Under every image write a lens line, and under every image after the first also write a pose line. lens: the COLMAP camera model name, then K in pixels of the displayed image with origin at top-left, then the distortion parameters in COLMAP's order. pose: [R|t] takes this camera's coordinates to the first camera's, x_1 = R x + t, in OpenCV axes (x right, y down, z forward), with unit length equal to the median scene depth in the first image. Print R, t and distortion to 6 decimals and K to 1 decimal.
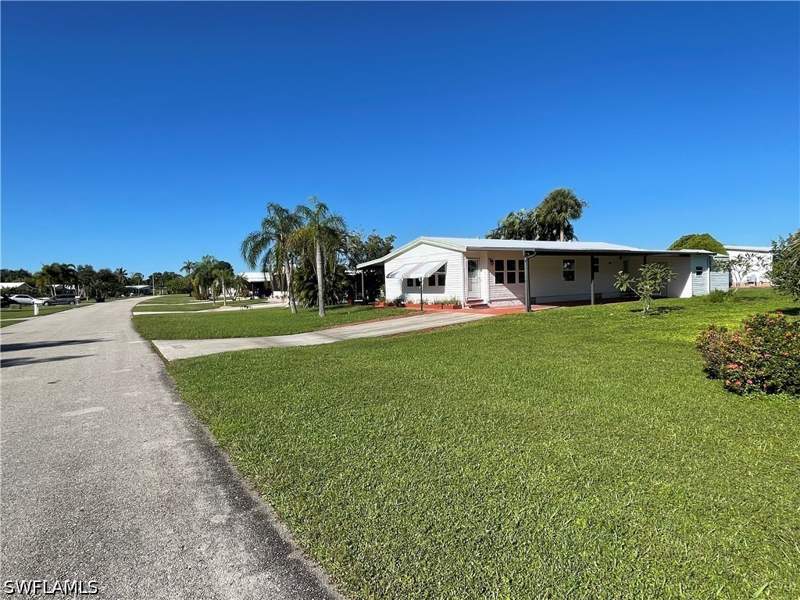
lens RADIAL K [[441.8, 0, 400.0], [0, 441.8, 300.0], [0, 0, 1]] dist [-0.000044, -0.000006]
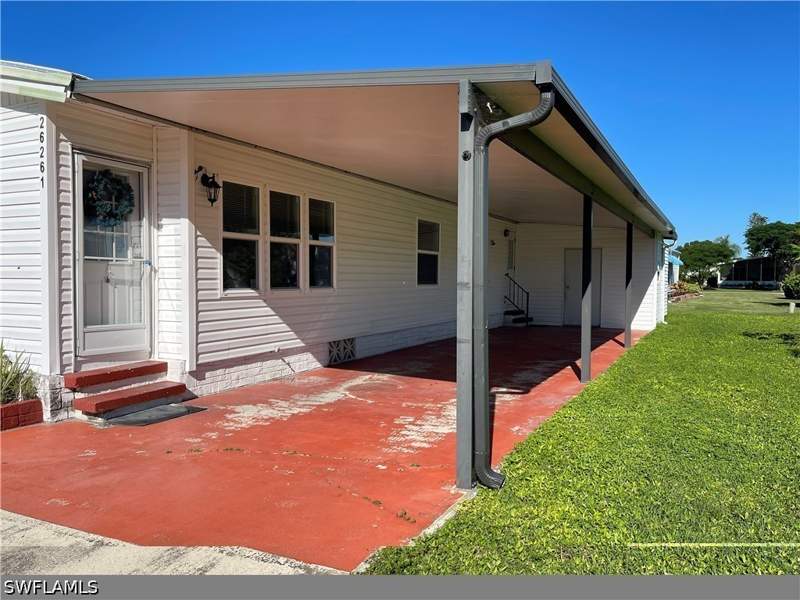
lens RADIAL K [[654.7, 0, 400.0], [0, 654.7, 300.0], [0, 0, 1]] dist [0.106450, -0.139516]
pose [[0.861836, 0.012908, 0.507023, 0.123015], [-0.001879, 0.999750, -0.022258, -0.023585], [-0.507184, 0.018230, 0.861645, 0.664186]]
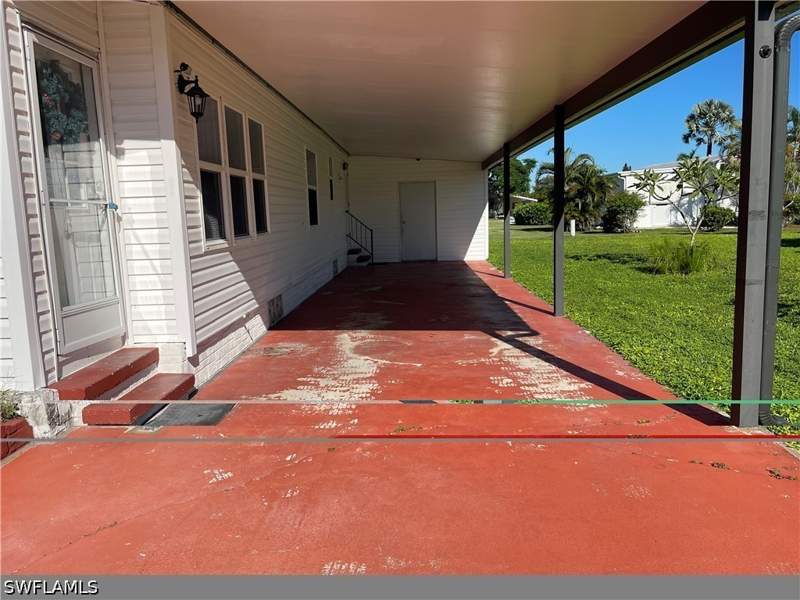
lens RADIAL K [[654.7, 0, 400.0], [0, 654.7, 300.0], [0, 0, 1]] dist [0.106450, -0.139516]
pose [[0.574342, -0.103731, 0.812017, 0.055407], [0.061493, 0.994604, 0.083561, -0.030326], [-0.816303, 0.001941, 0.577621, 0.796682]]
